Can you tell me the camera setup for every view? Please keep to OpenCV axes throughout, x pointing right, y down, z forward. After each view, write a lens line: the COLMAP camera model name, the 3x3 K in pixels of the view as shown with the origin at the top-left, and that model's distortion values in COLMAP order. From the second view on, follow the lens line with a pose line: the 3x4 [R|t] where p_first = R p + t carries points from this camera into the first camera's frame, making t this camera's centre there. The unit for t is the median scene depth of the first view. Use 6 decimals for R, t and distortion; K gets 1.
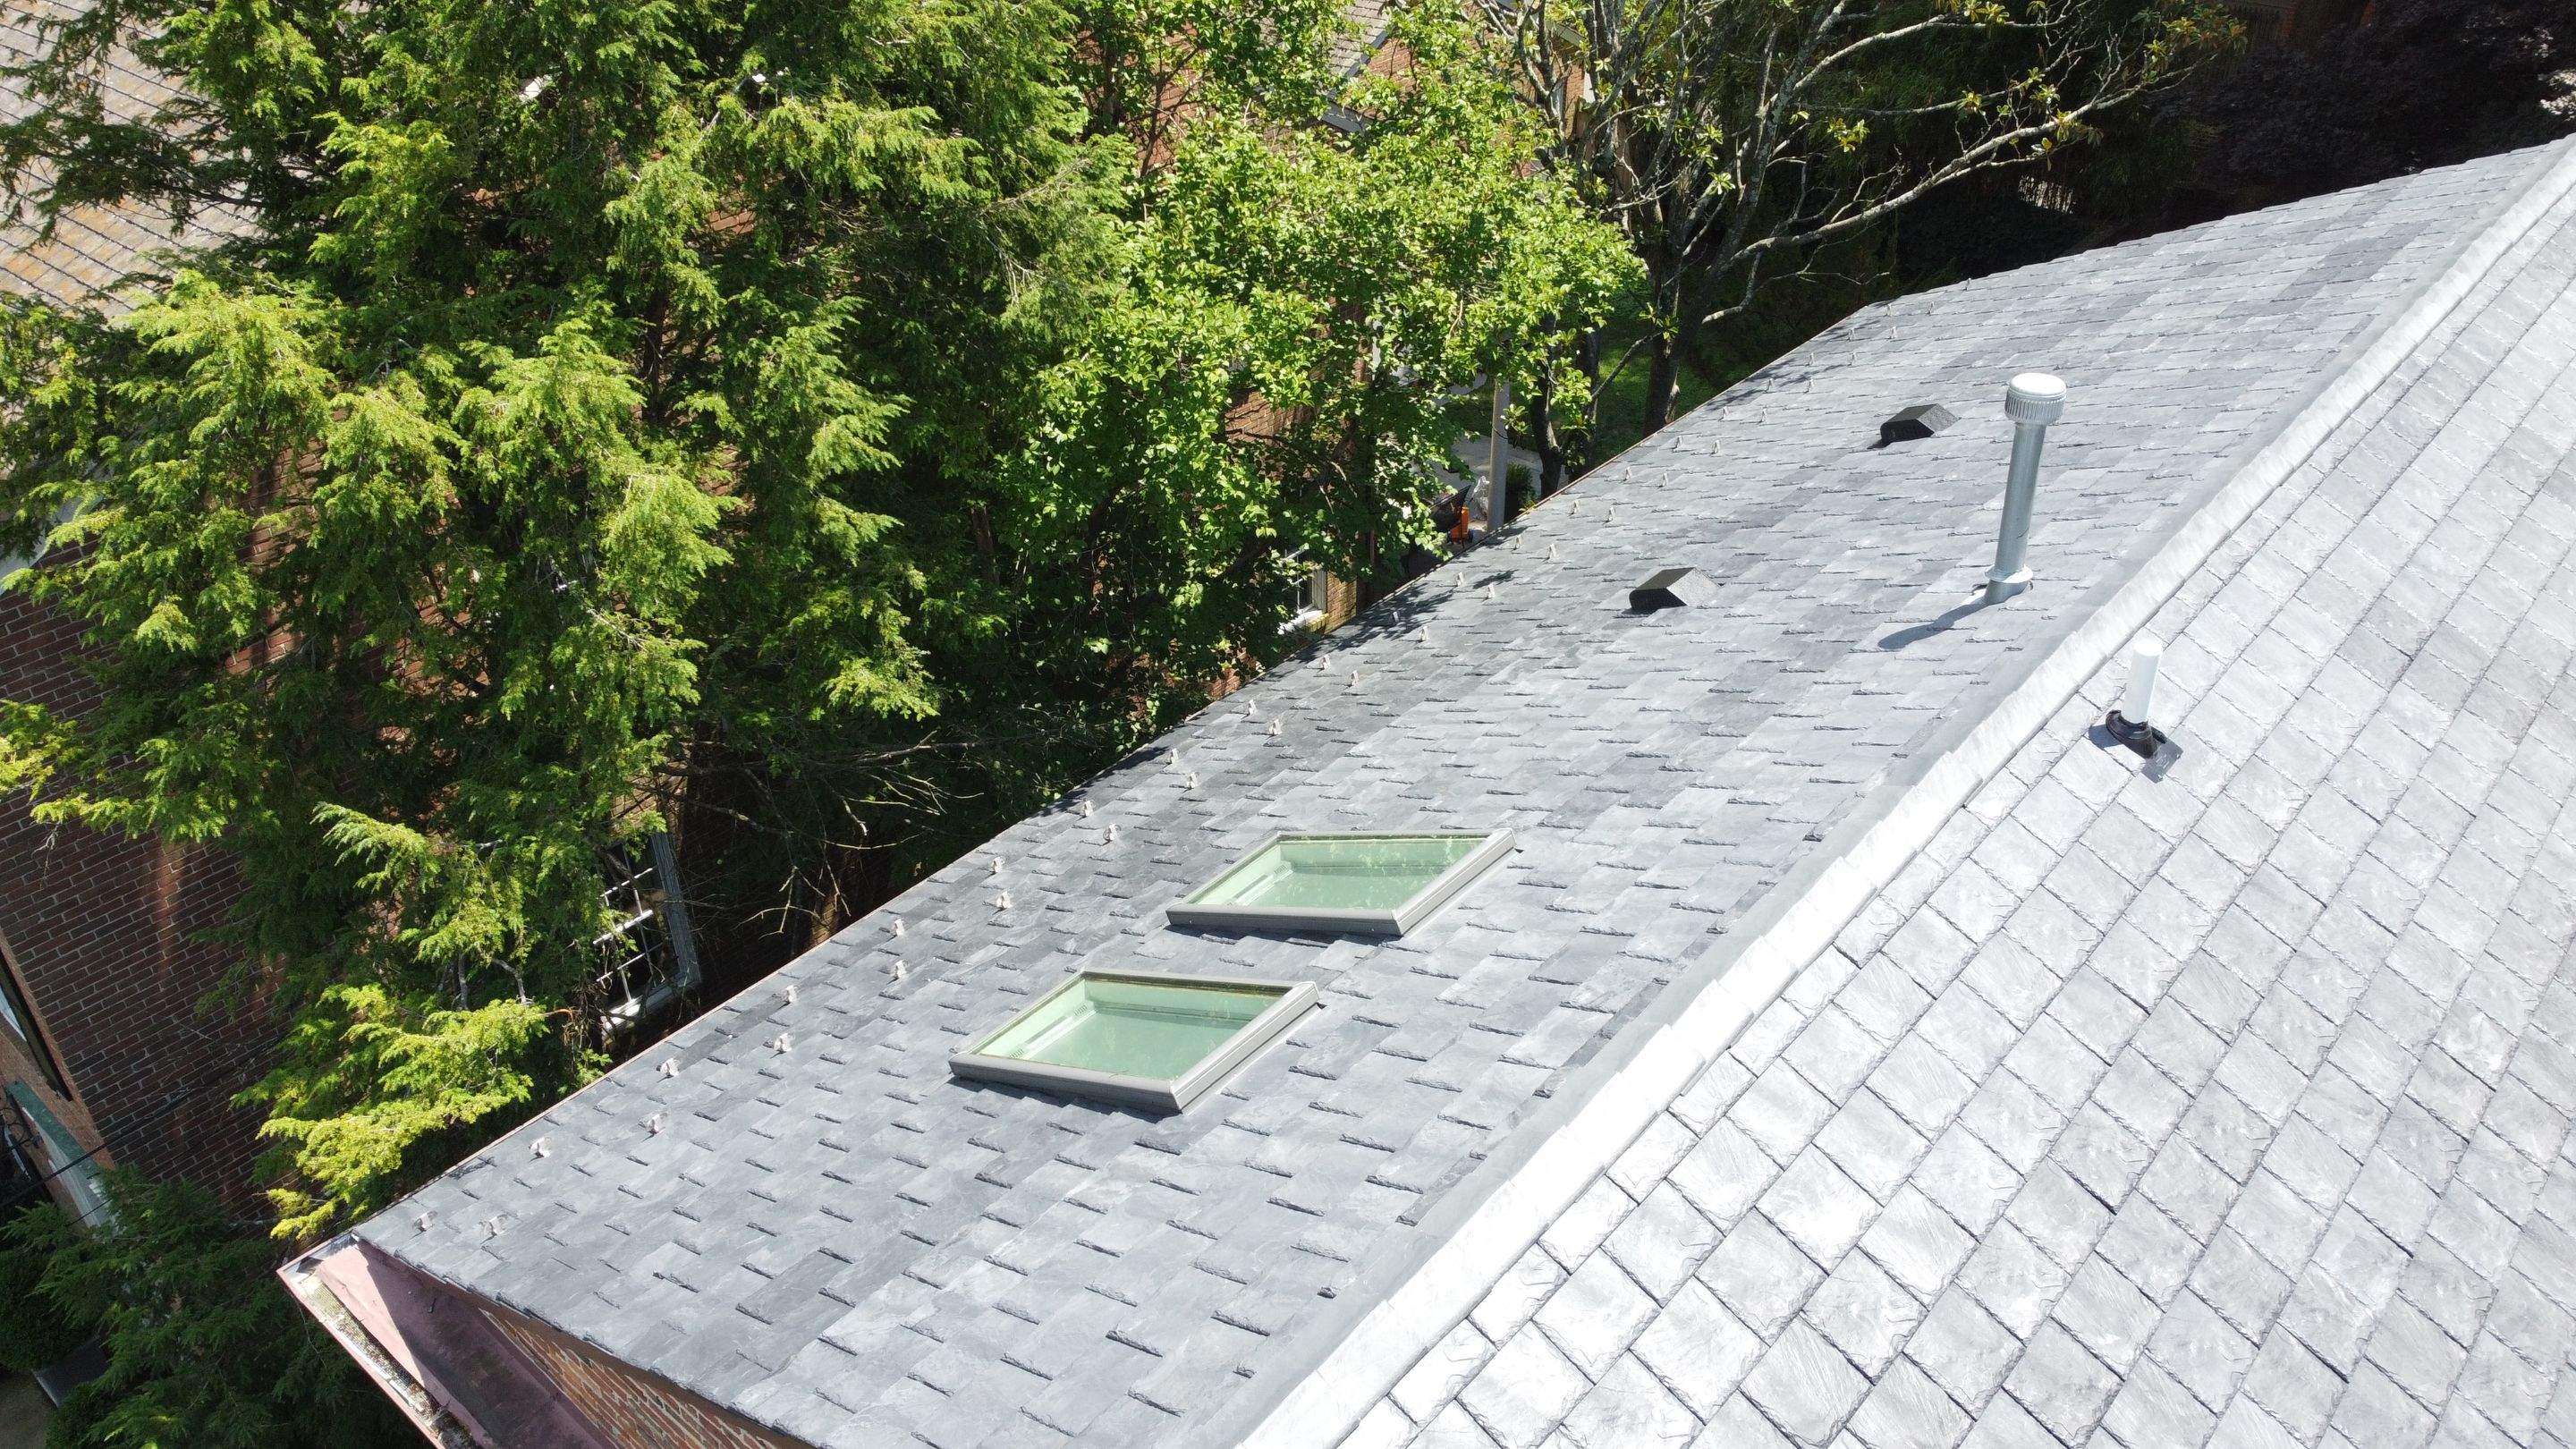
lens RADIAL K [[1952.6, 0, 1288.0], [0, 1952.6, 724.5], [0, 0, 1]] dist [-0.001891, 0.003653]
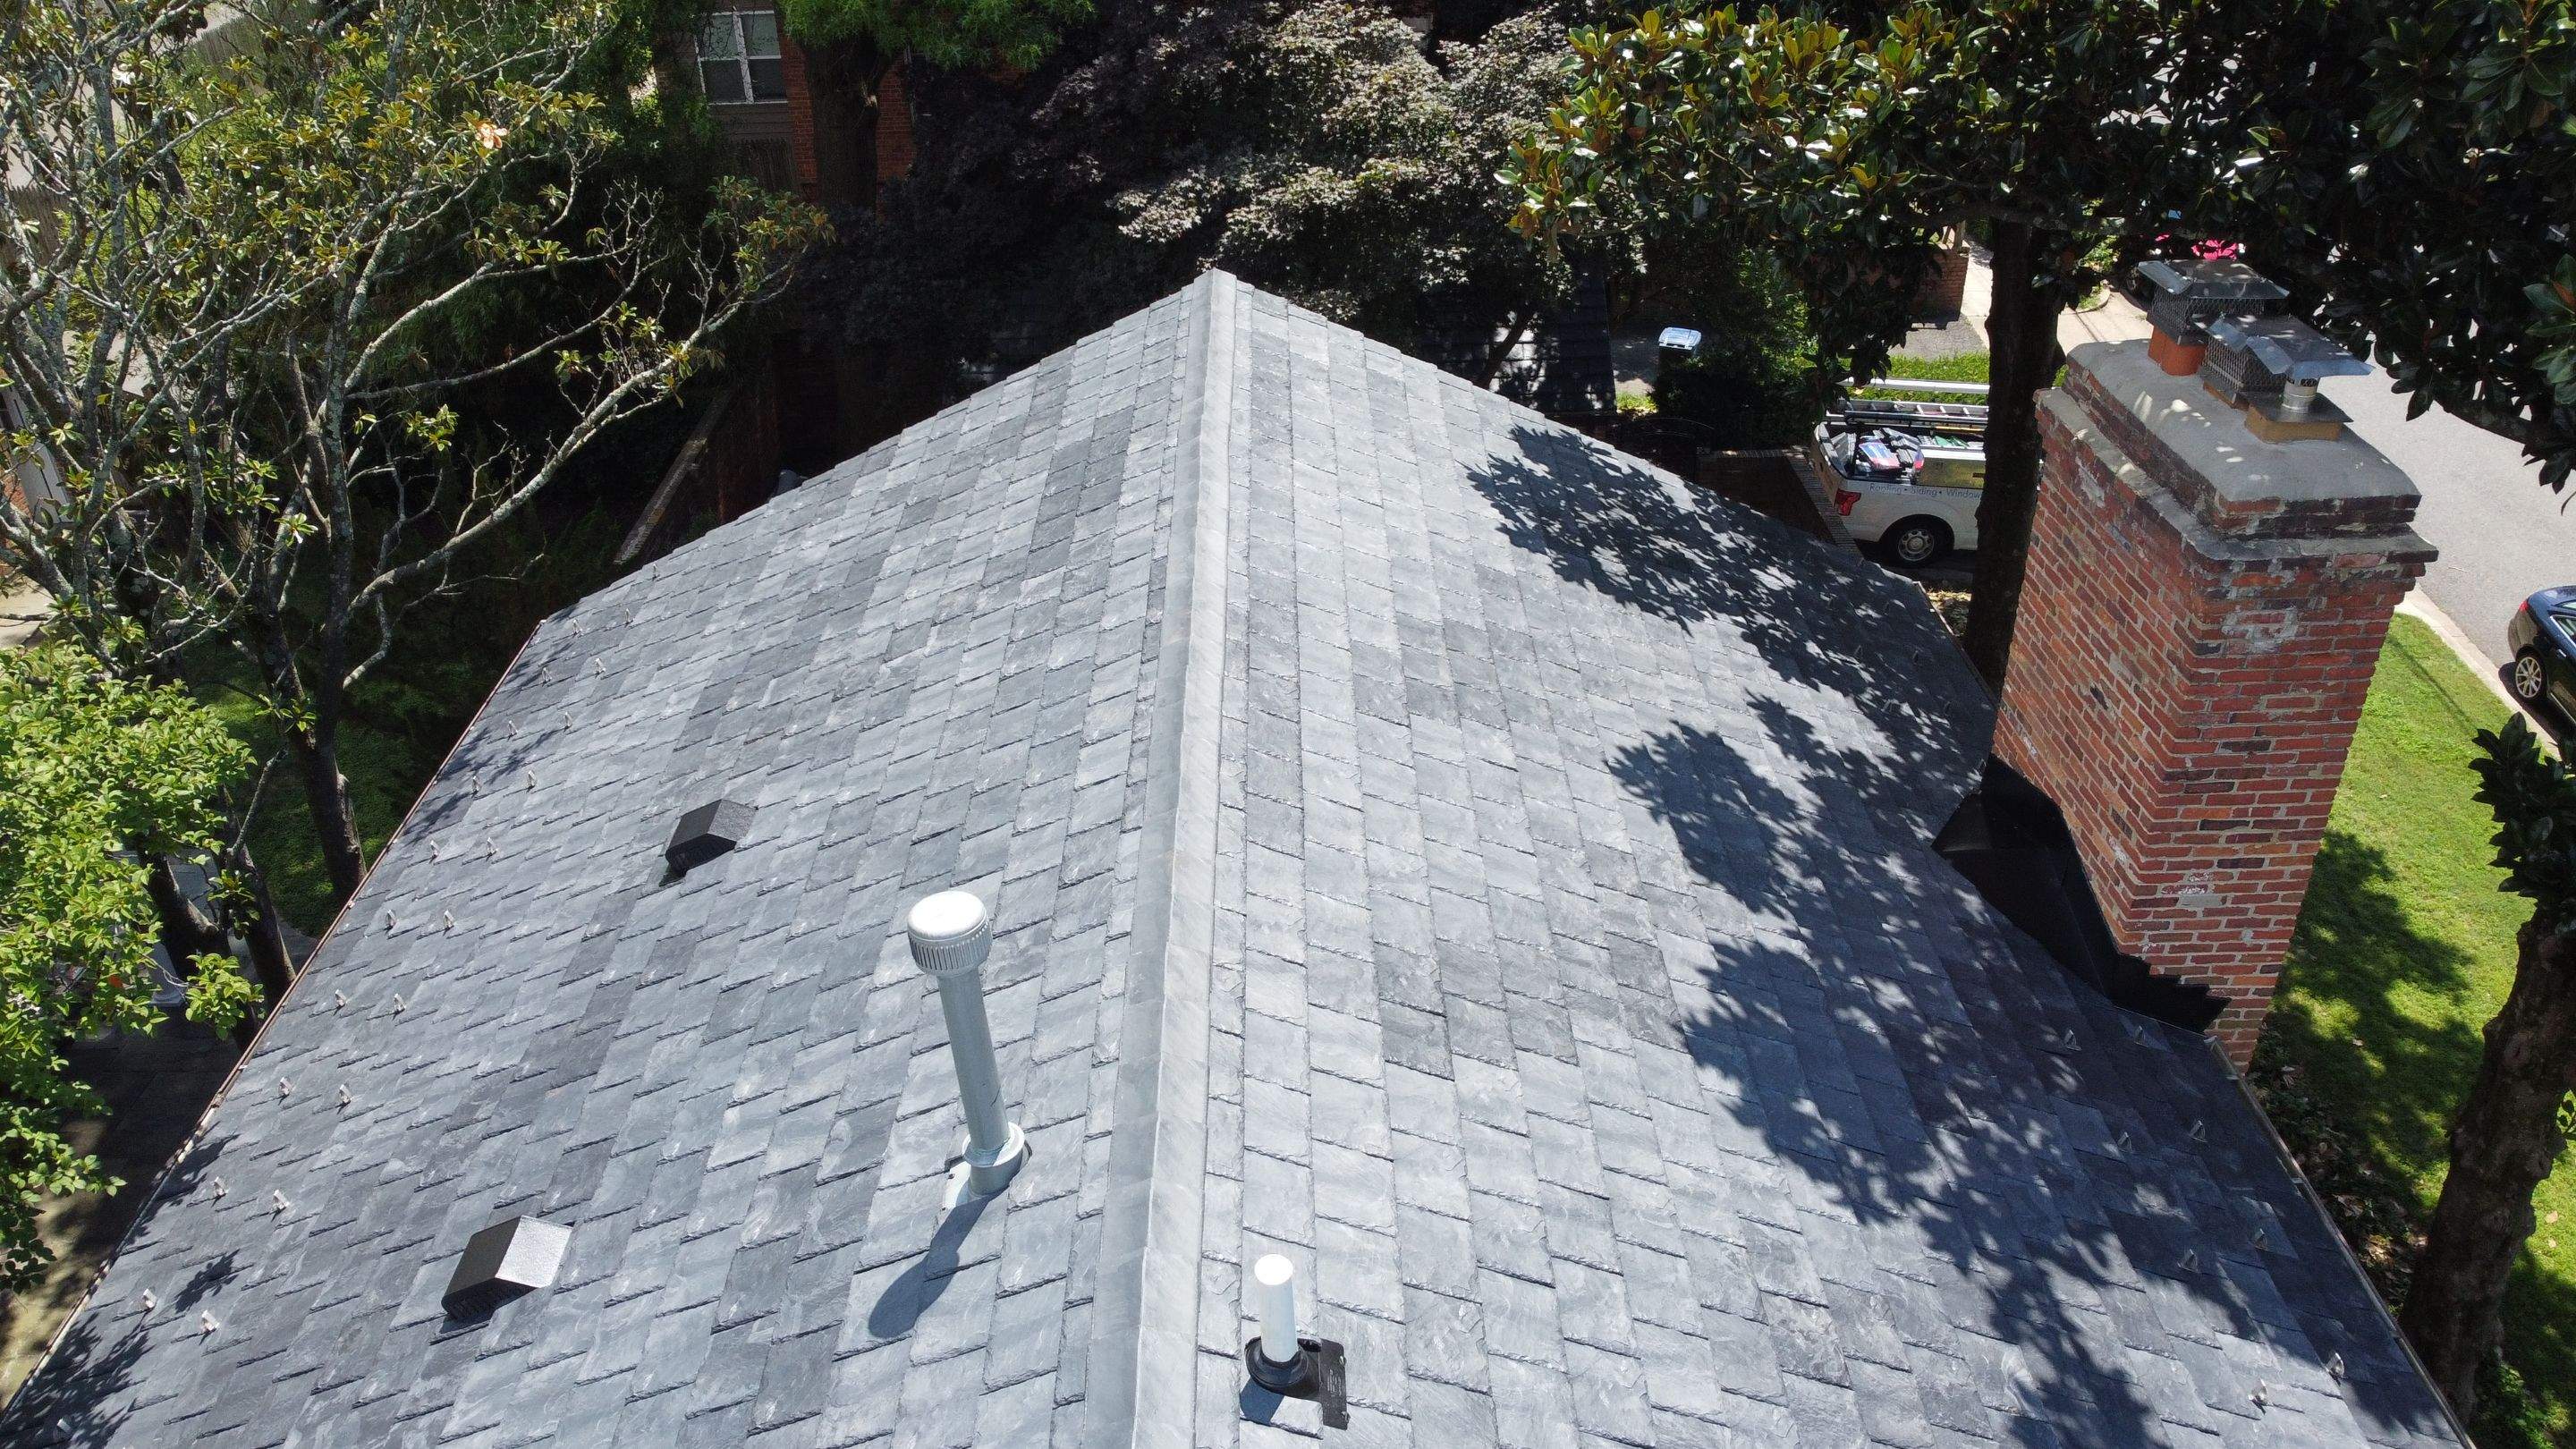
lens RADIAL K [[1957.7, 0, 1288.0], [0, 1957.7, 724.5], [0, 0, 1]] dist [0.000016, -0.006304]
pose [[0.747124, -0.344332, 0.568544, 0.052350], [0.376947, 0.924003, 0.064266, -0.116946], [-0.547465, 0.166296, 0.820139, 0.177605]]
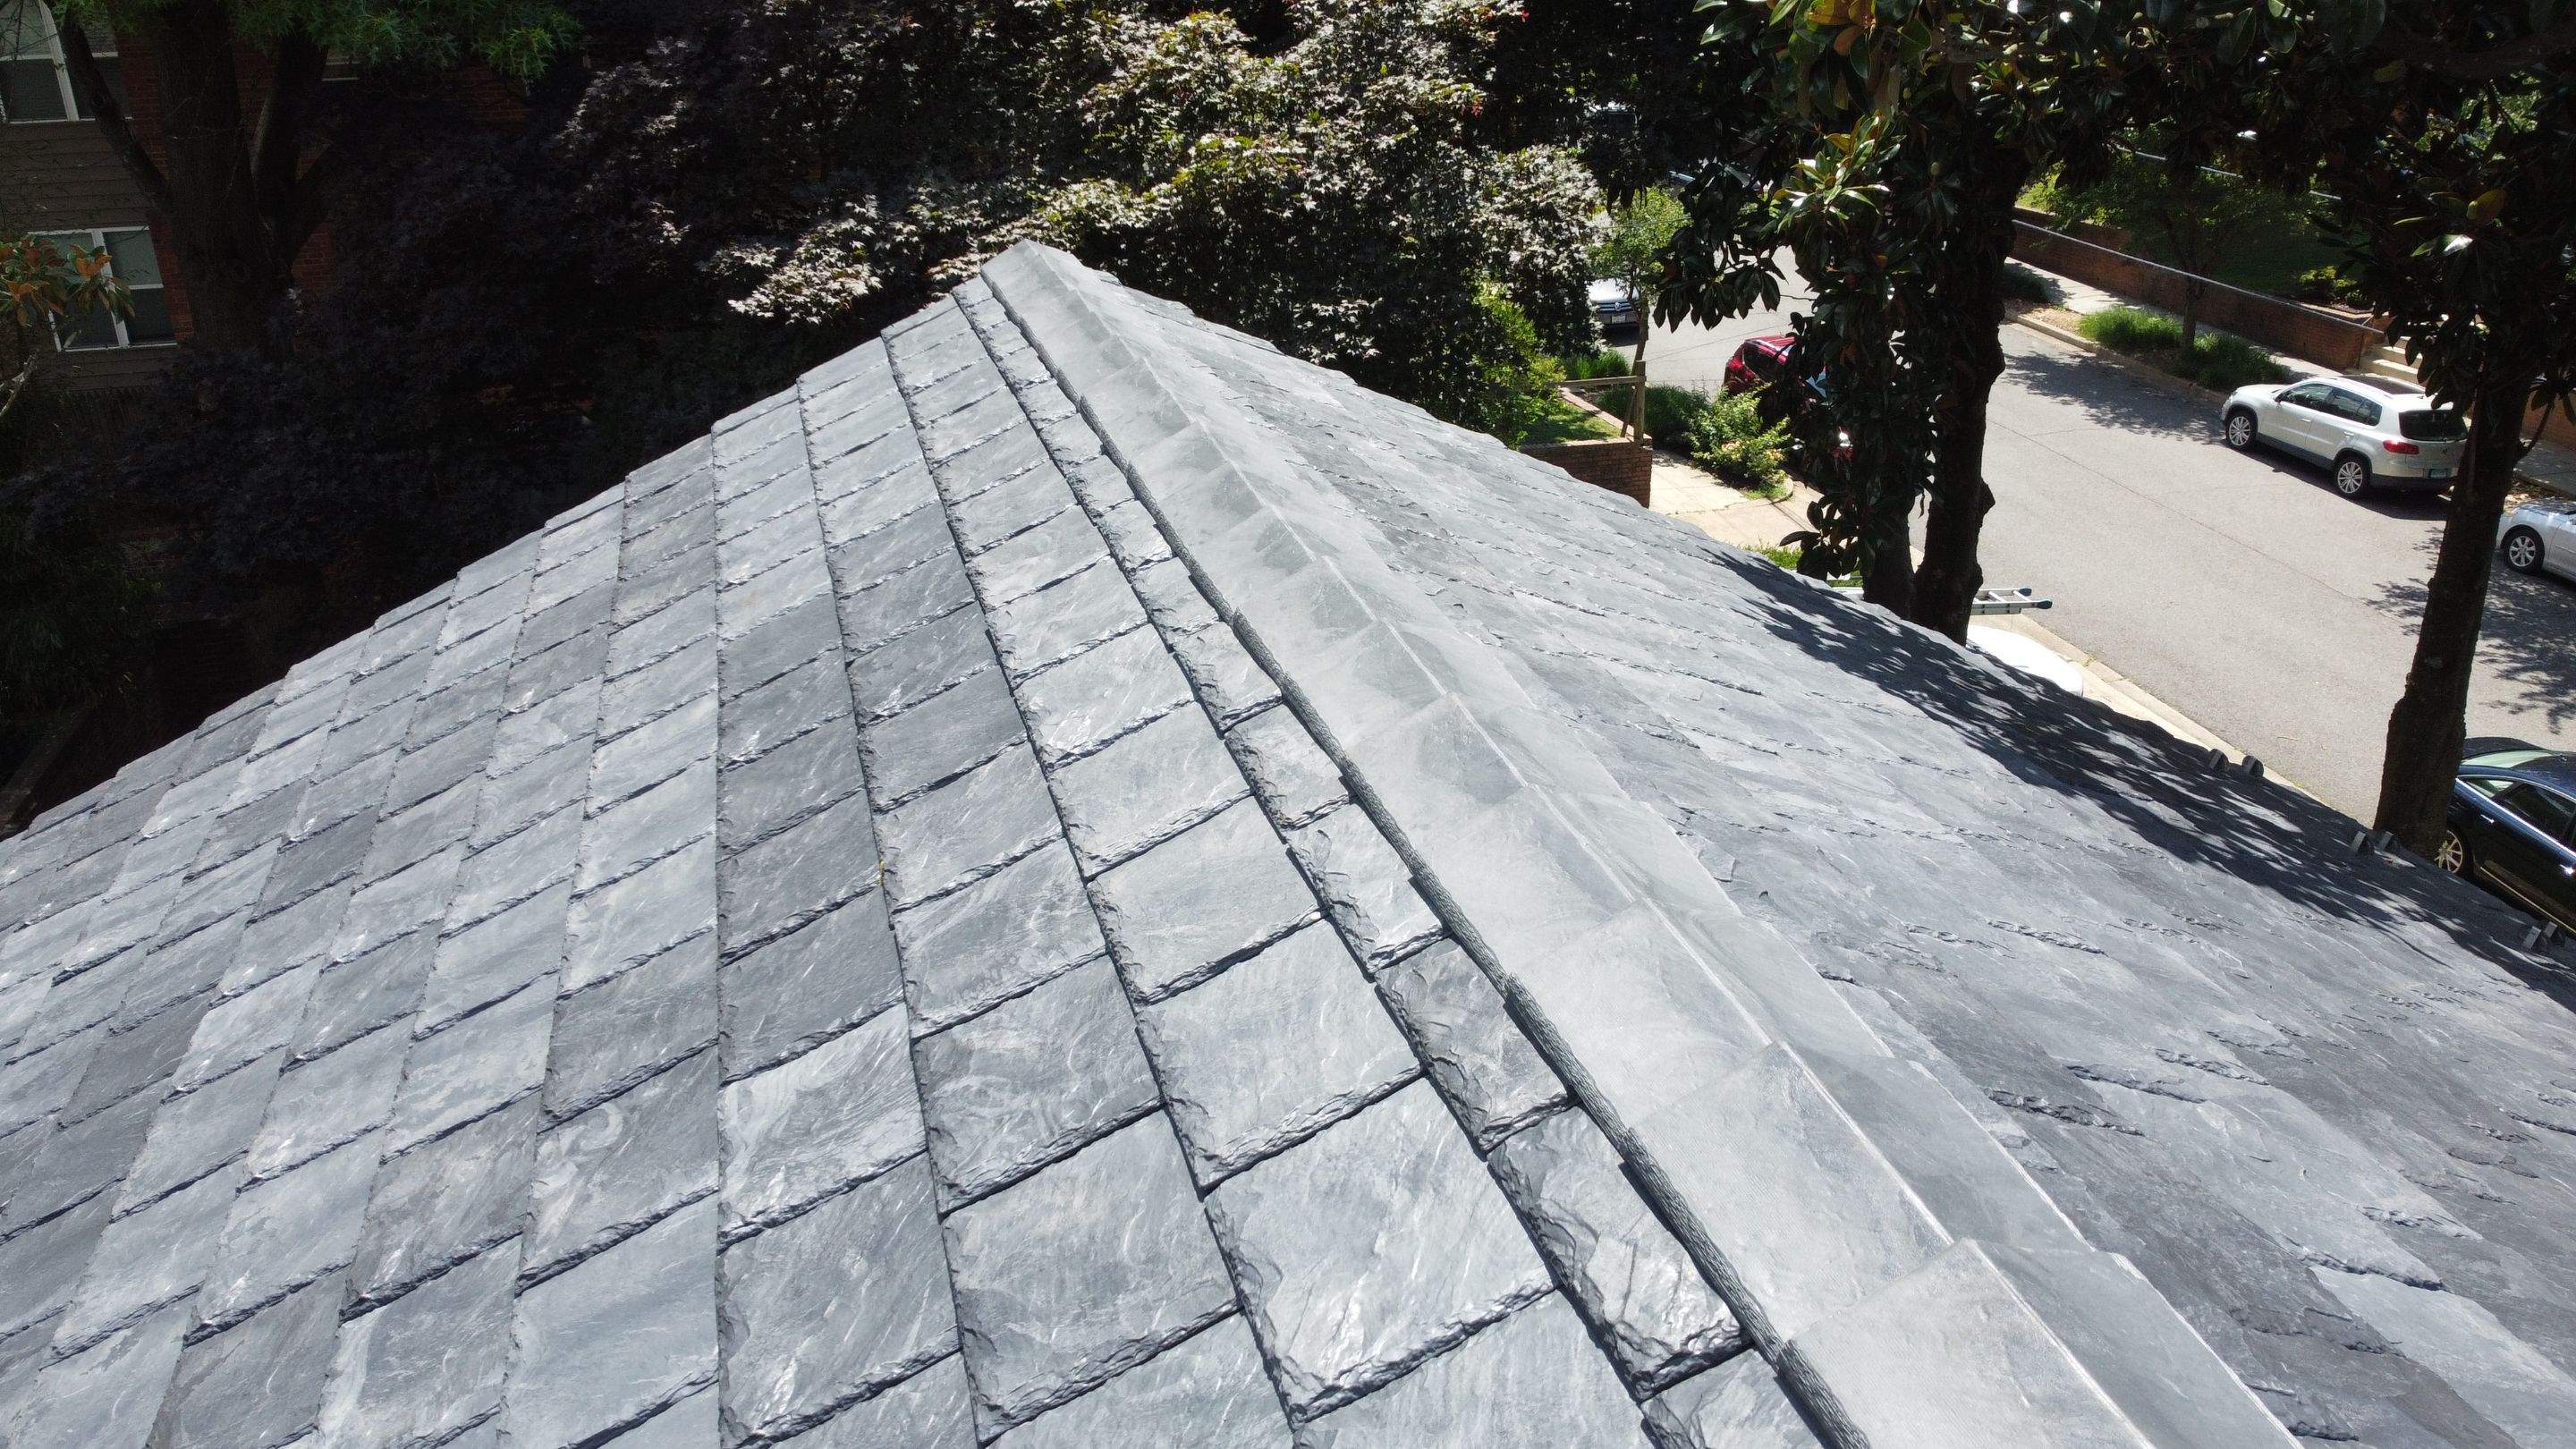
lens RADIAL K [[1957.7, 0, 1288.0], [0, 1957.7, 724.5], [0, 0, 1]] dist [0.000016, -0.006304]
pose [[0.554397, -0.318125, 0.769051, 0.272822], [0.465422, 0.884567, 0.030394, -0.159981], [-0.689947, 0.341083, 0.638464, 0.585795]]
